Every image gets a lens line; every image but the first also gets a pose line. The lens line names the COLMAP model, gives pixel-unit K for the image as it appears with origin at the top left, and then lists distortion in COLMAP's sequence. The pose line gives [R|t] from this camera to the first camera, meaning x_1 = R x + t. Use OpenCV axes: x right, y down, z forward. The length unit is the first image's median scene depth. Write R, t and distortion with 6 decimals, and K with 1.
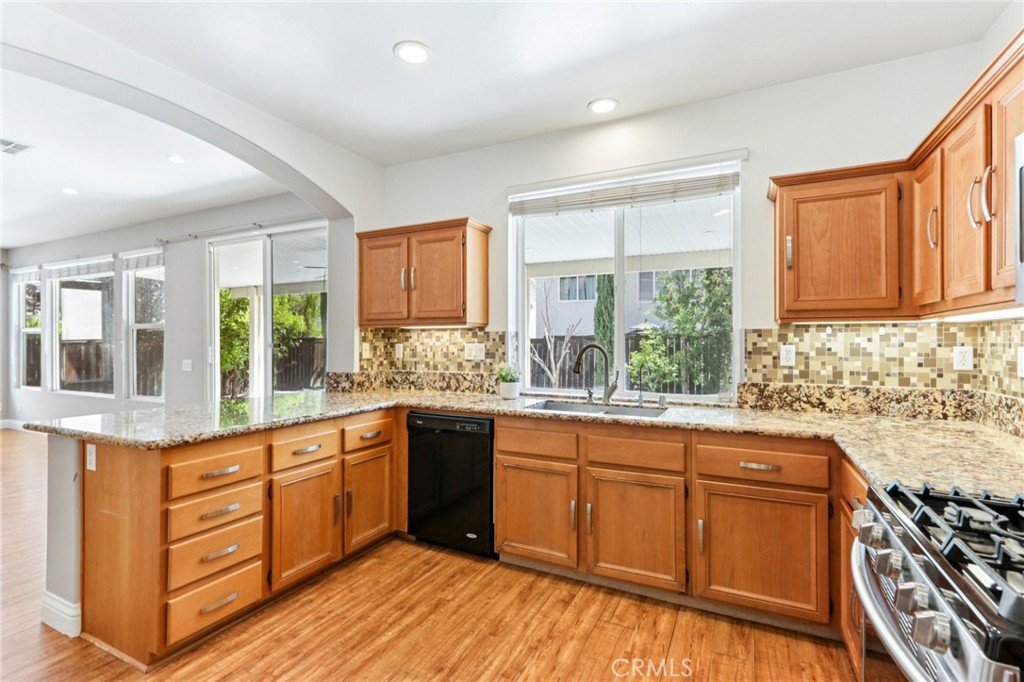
lens RADIAL K [[484.9, 0, 513.2], [0, 484.9, 342.9], [0, 0, 1]] dist [-0.022946, 0.000381]
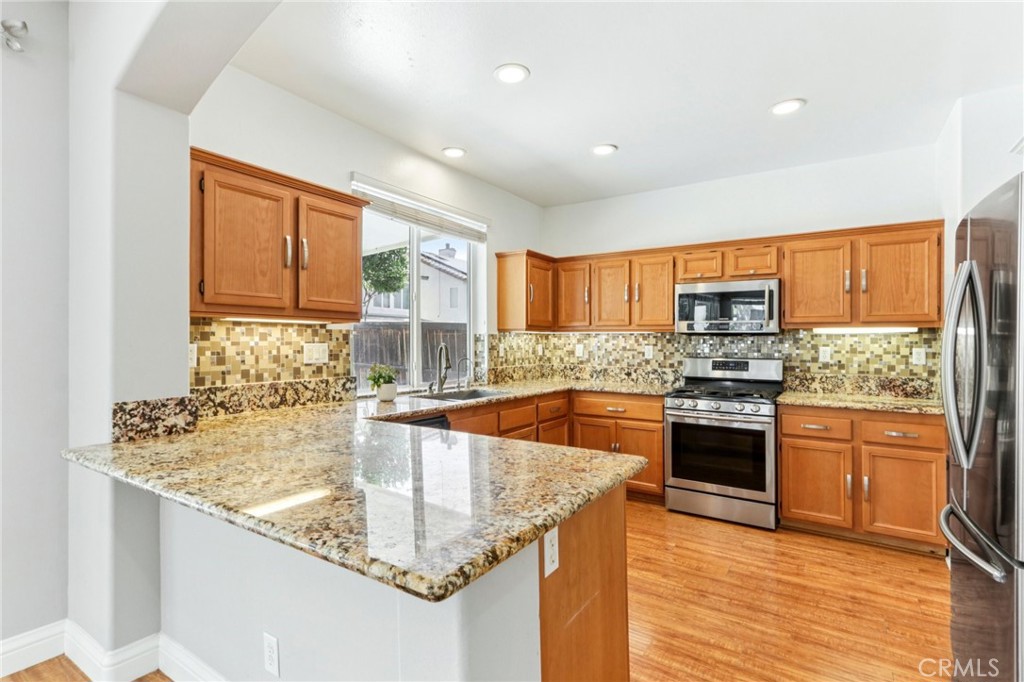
lens RADIAL K [[484.9, 0, 516.0], [0, 484.9, 340.1], [0, 0, 1]] dist [-0.022946, 0.000381]
pose [[0.123133, 0.007475, 0.992362, -0.836657], [0.003701, 0.999961, -0.007991, 0.003564], [-0.992383, 0.004656, 0.123101, 0.559324]]
